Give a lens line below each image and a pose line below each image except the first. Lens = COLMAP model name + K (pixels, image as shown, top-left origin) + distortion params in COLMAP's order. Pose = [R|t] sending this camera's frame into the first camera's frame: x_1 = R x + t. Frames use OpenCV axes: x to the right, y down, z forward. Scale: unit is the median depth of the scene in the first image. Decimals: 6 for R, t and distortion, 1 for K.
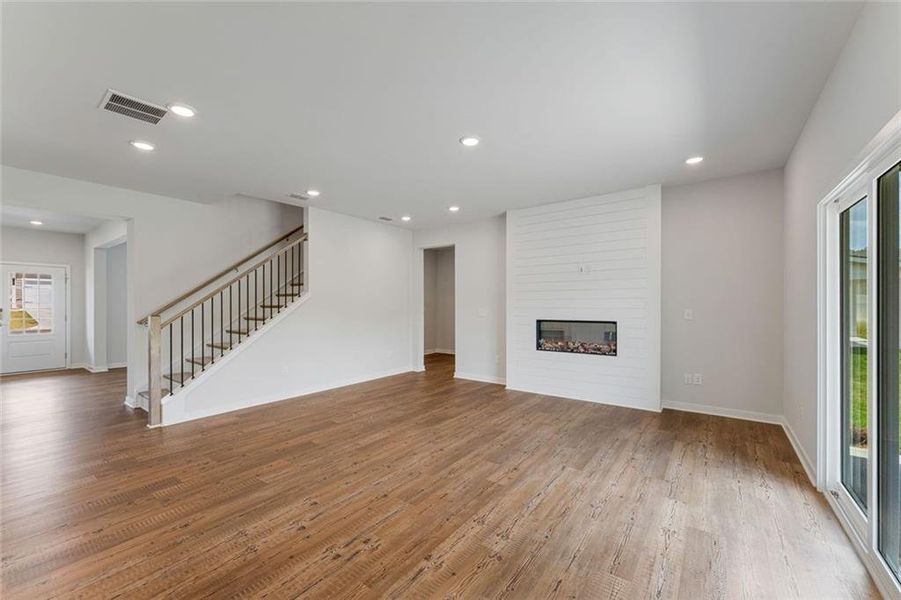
lens RADIAL K [[370.3, 0, 455.8], [0, 370.3, 305.6], [0, 0, 1]] dist [-0.000342, 0.000590]
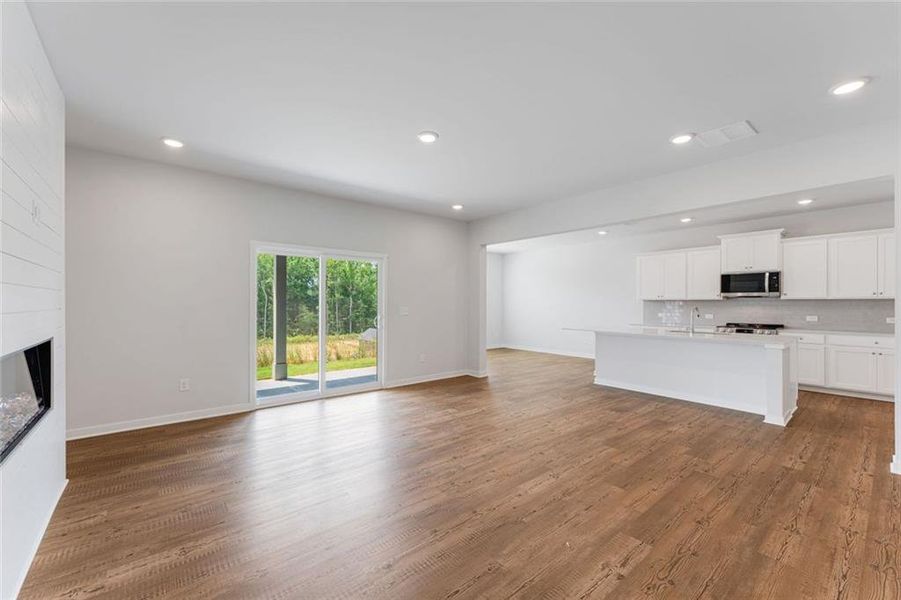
lens RADIAL K [[370.3, 0, 446.8], [0, 370.3, 300.4], [0, 0, 1]] dist [-0.000342, 0.000590]
pose [[-0.966989, 0.000704, 0.254816, -0.286077], [-0.000957, 0.999979, -0.006395, 0.001284], [-0.254815, -0.006428, -0.966969, 2.130196]]
